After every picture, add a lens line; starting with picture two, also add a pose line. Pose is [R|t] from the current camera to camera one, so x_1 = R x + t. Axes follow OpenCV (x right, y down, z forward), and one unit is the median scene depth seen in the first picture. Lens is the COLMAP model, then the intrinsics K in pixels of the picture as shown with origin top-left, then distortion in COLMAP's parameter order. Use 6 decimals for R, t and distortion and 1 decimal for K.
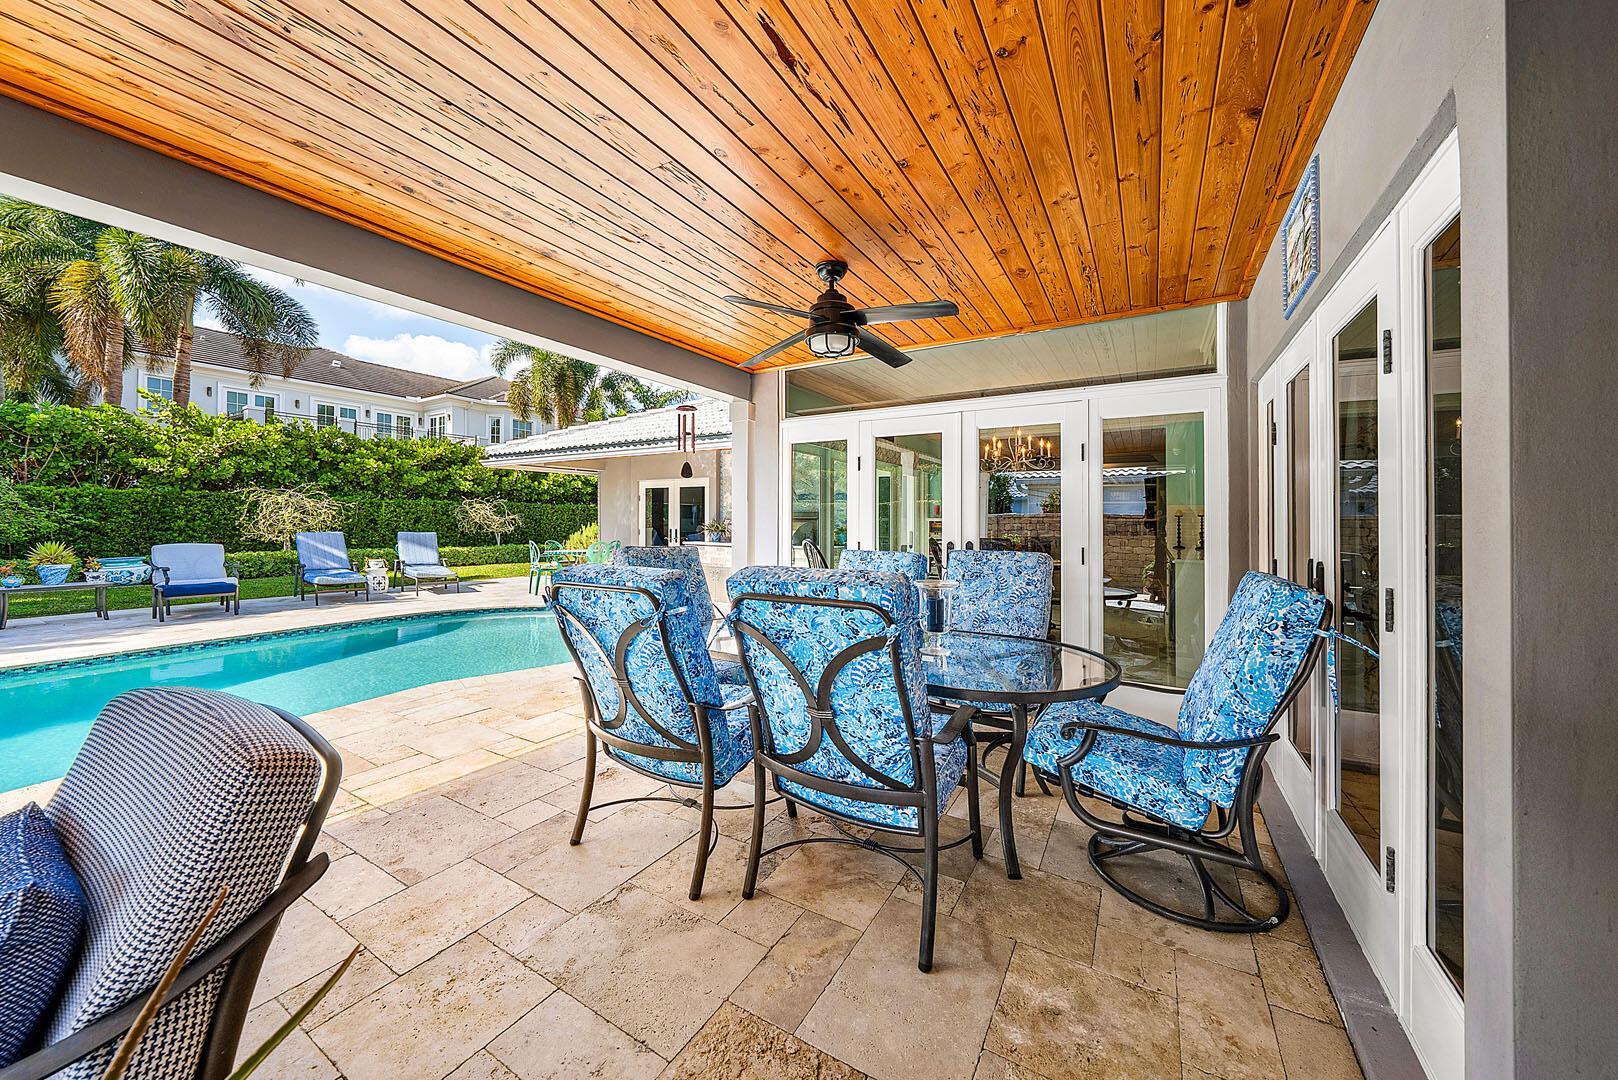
lens RADIAL K [[564.4, 0, 797.9], [0, 564.4, 517.5], [0, 0, 1]] dist [0.000617, -0.000030]
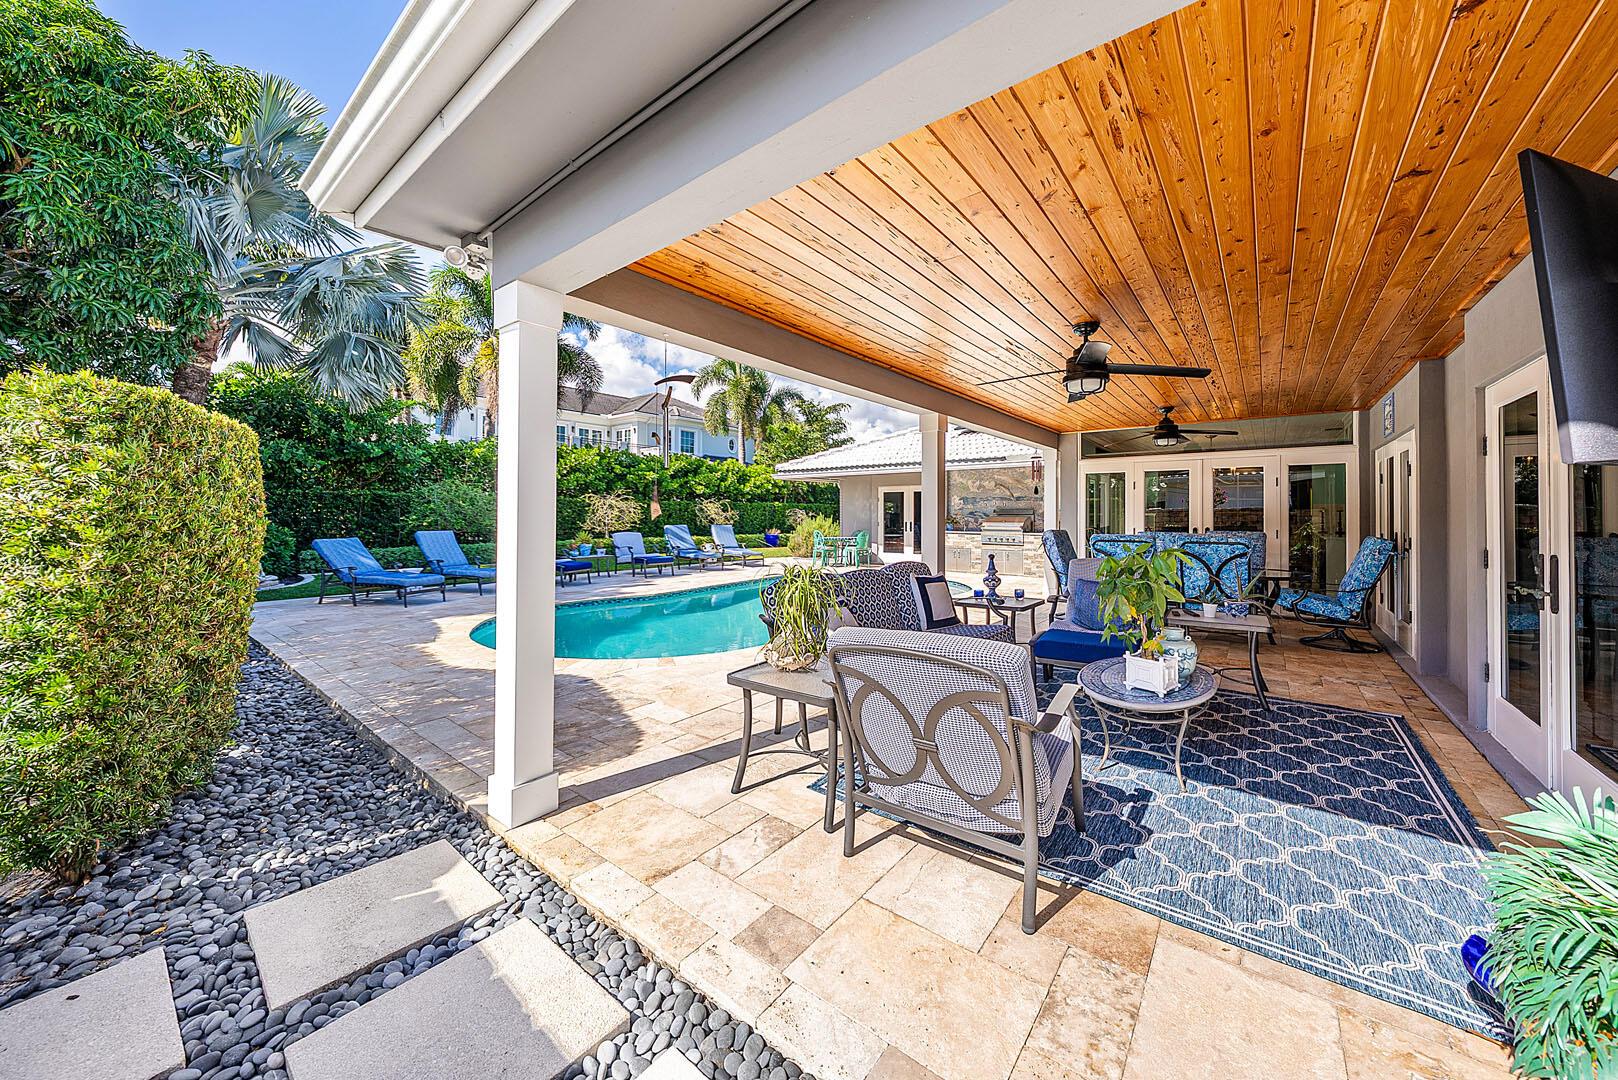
lens RADIAL K [[564.4, 0, 797.9], [0, 564.4, 517.5], [0, 0, 1]] dist [0.000617, -0.000030]
pose [[0.991390, -0.006195, -0.130795, -0.387950], [0.007916, 0.999889, 0.012642, -0.012224], [0.130702, -0.013568, 0.991329, -0.508745]]
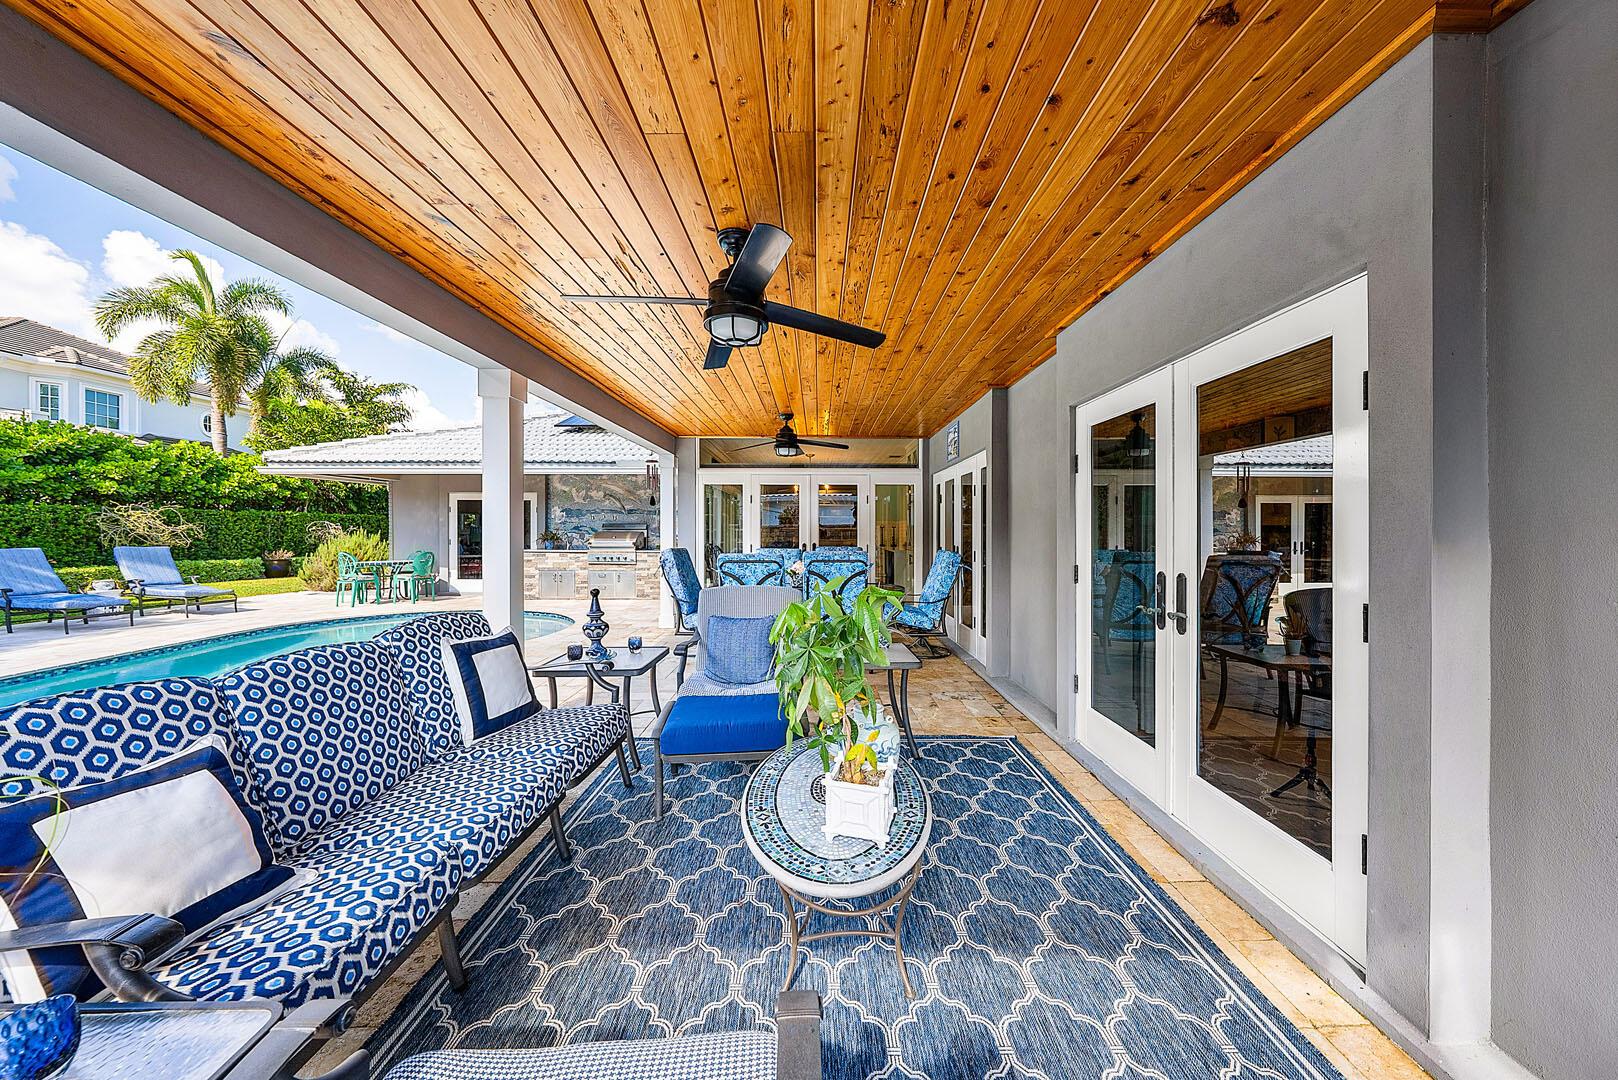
lens RADIAL K [[572.2, 0, 801.1], [0, 572.2, 536.9], [0, 0, 1]] dist [0.000040, -0.000024]
pose [[0.860925, -0.011870, 0.508593, -0.341570], [0.000063, 0.999730, 0.023227, -0.010682], [-0.508732, -0.019965, 0.860693, -0.306584]]
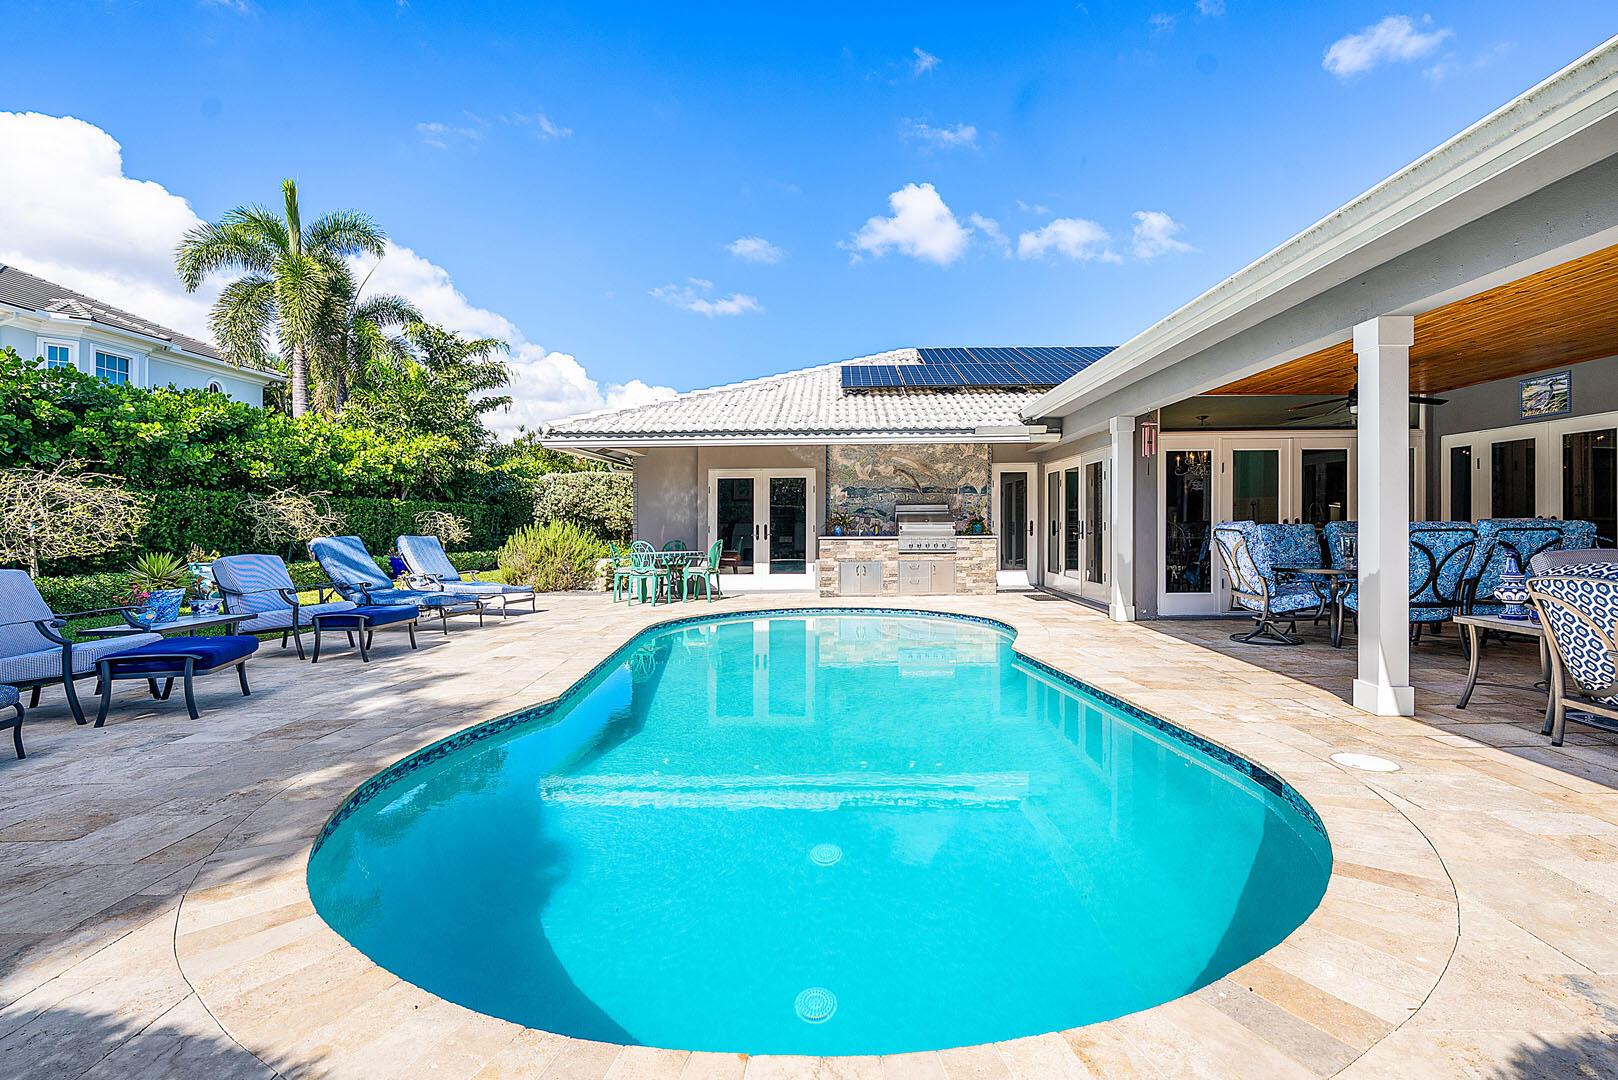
lens RADIAL K [[738.2, 0, 811.2], [0, 738.2, 529.6], [0, 0, 1]] dist [0.000615, 0.000612]
pose [[0.863226, -0.020561, 0.504398, -0.934285], [0.012487, 0.999734, 0.019382, 0.007886], [-0.504662, -0.010433, 0.863254, -0.060093]]
